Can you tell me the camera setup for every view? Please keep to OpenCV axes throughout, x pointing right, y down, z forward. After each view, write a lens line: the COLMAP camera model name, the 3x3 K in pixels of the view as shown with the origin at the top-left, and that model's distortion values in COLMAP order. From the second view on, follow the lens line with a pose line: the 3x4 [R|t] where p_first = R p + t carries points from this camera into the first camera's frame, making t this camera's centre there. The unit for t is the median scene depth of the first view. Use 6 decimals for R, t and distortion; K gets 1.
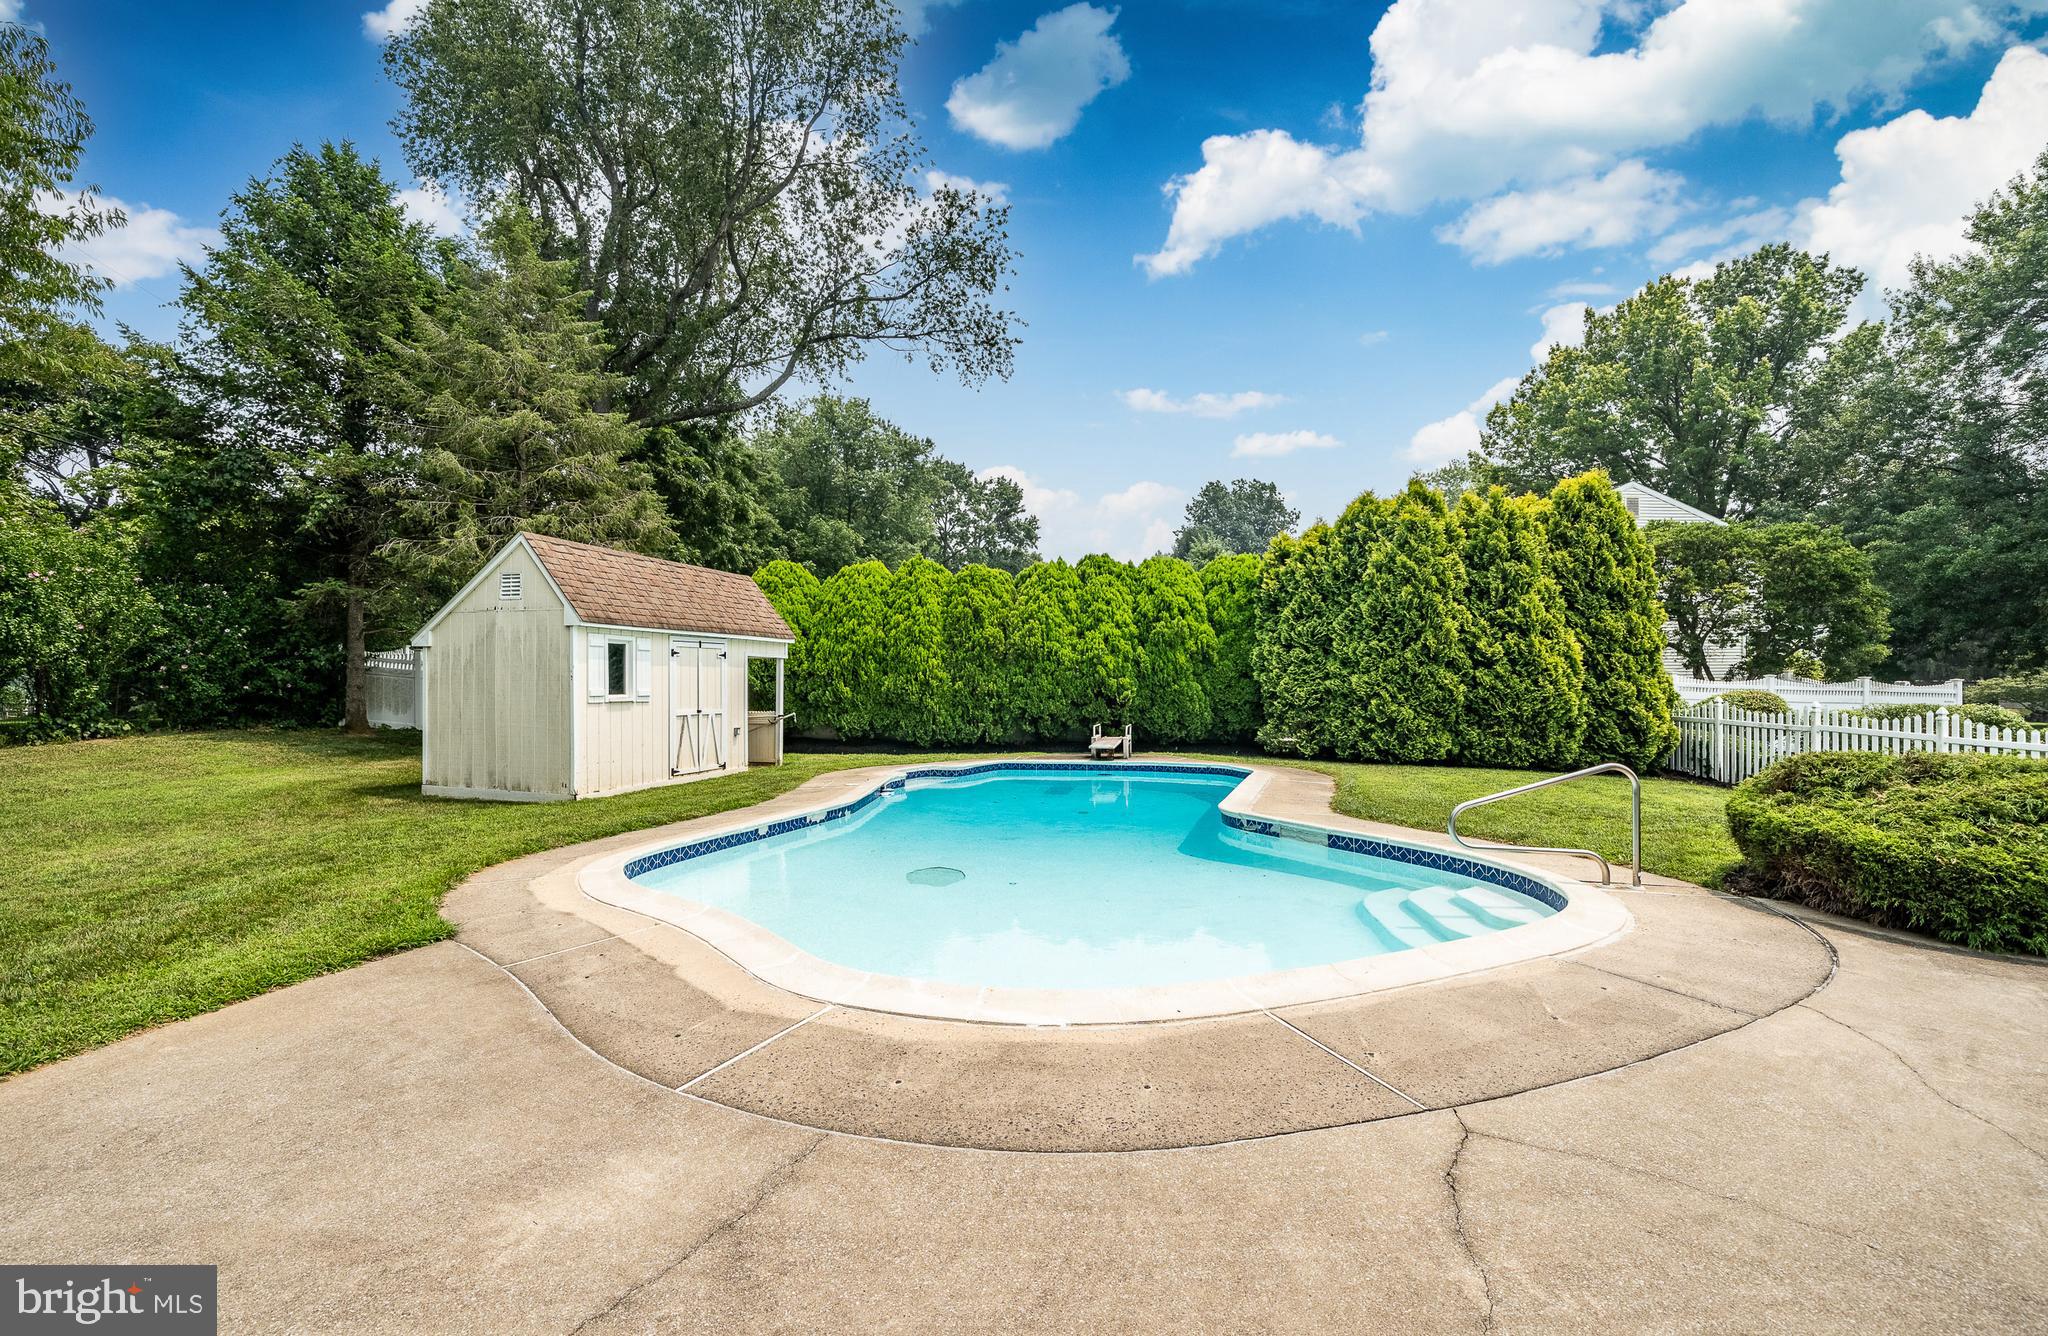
lens RADIAL K [[888.9, 0, 1013.7], [0, 888.9, 686.1], [0, 0, 1]] dist [-0.000709, -0.000243]
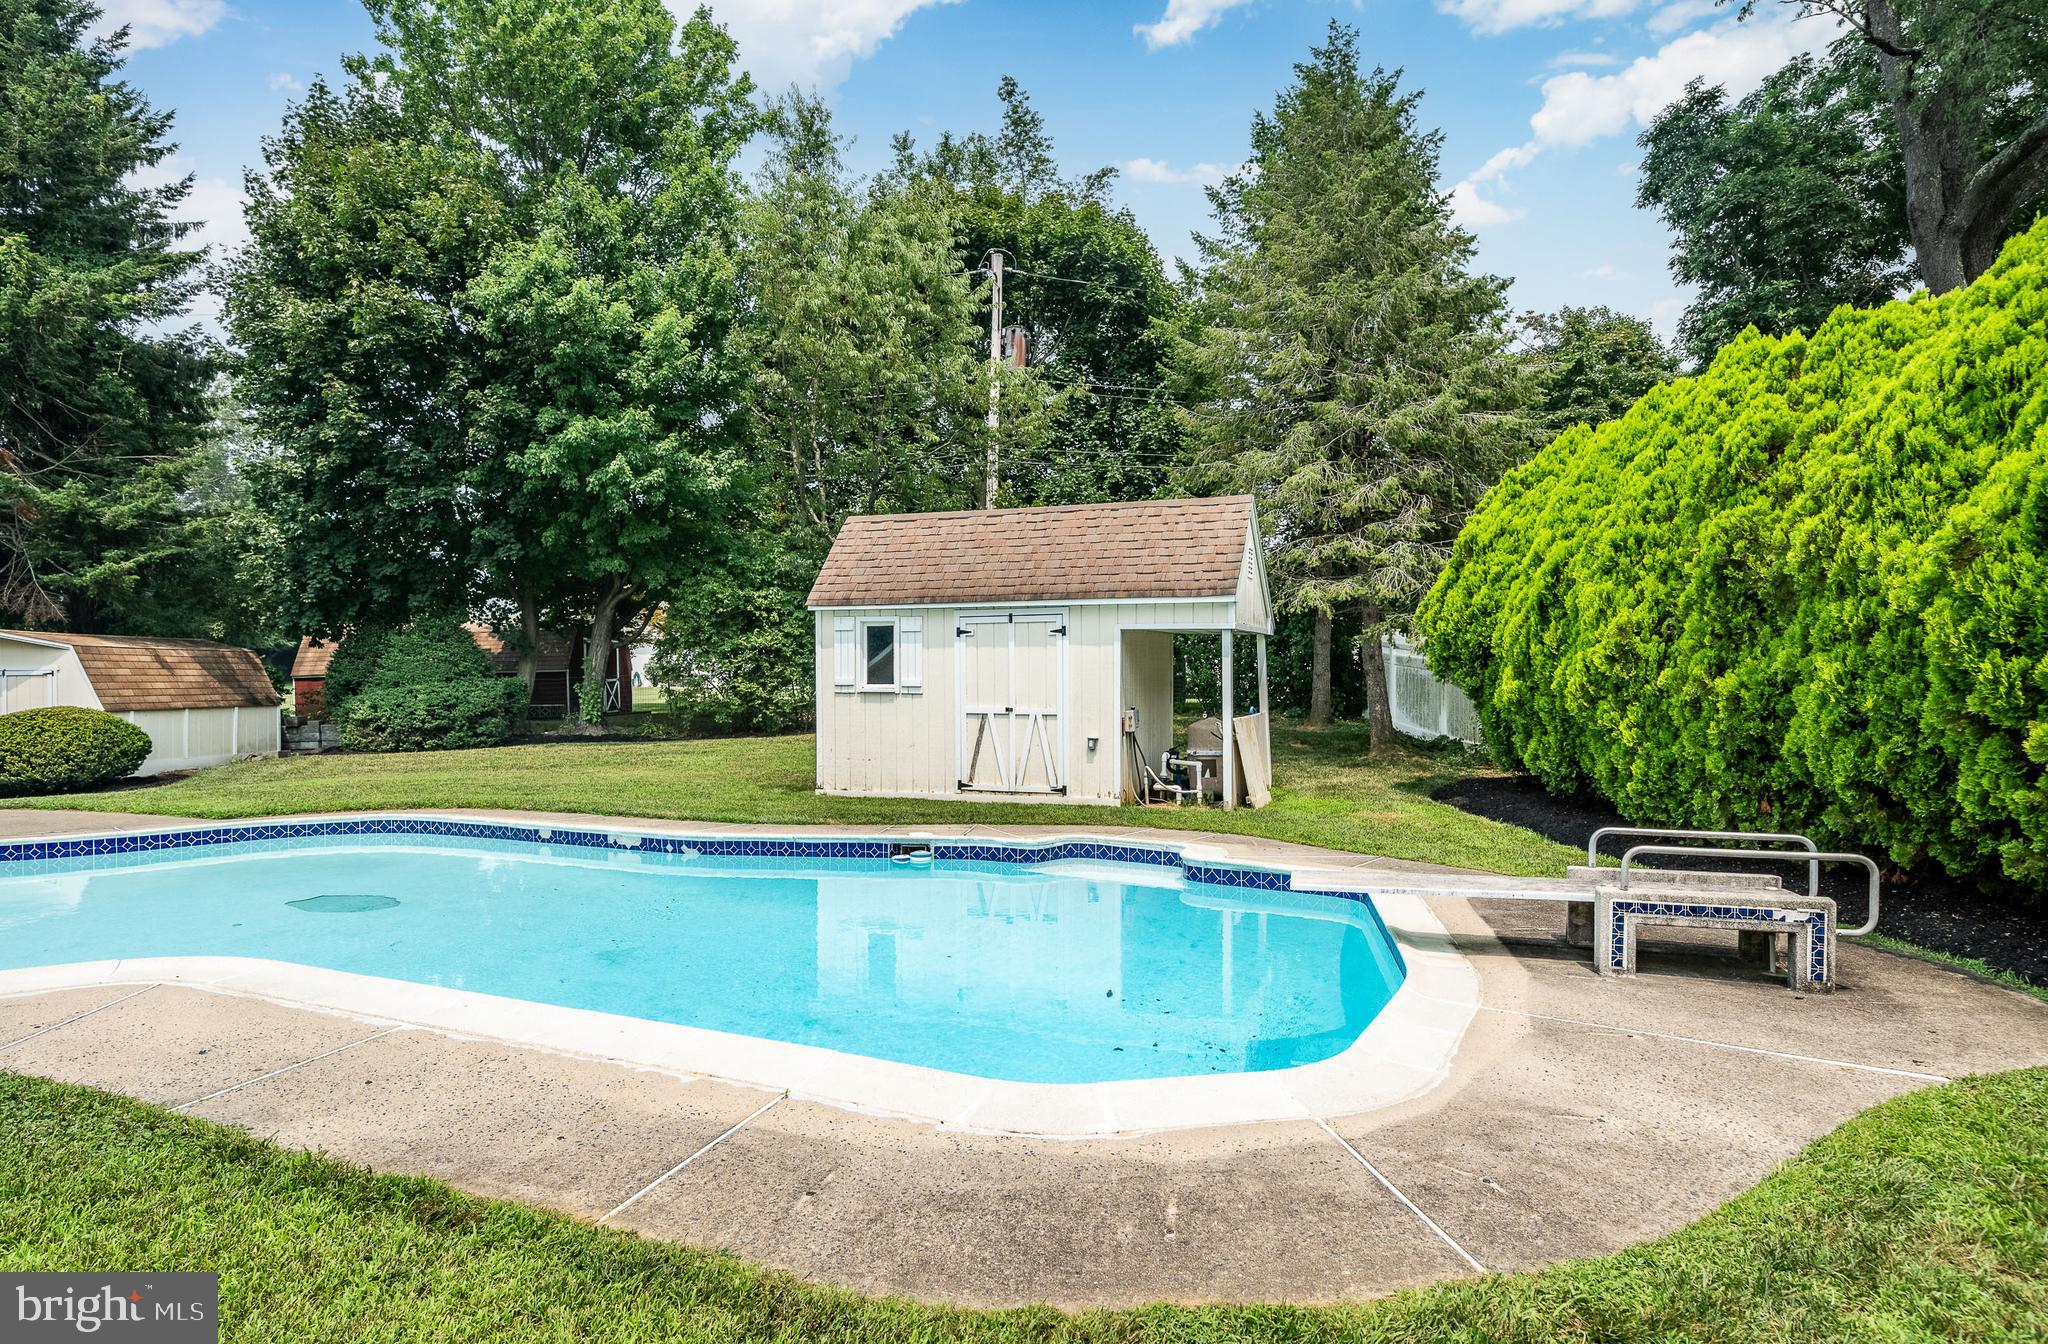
lens RADIAL K [[1114.2, 0, 1012.6], [0, 1114.2, 688.0], [0, 0, 1]] dist [-0.001832, 0.000576]
pose [[-0.060691, 0.017781, -0.997998, 0.422685], [-0.002188, 0.999837, 0.017947, -0.004462], [0.998154, 0.003273, -0.060642, 0.790847]]
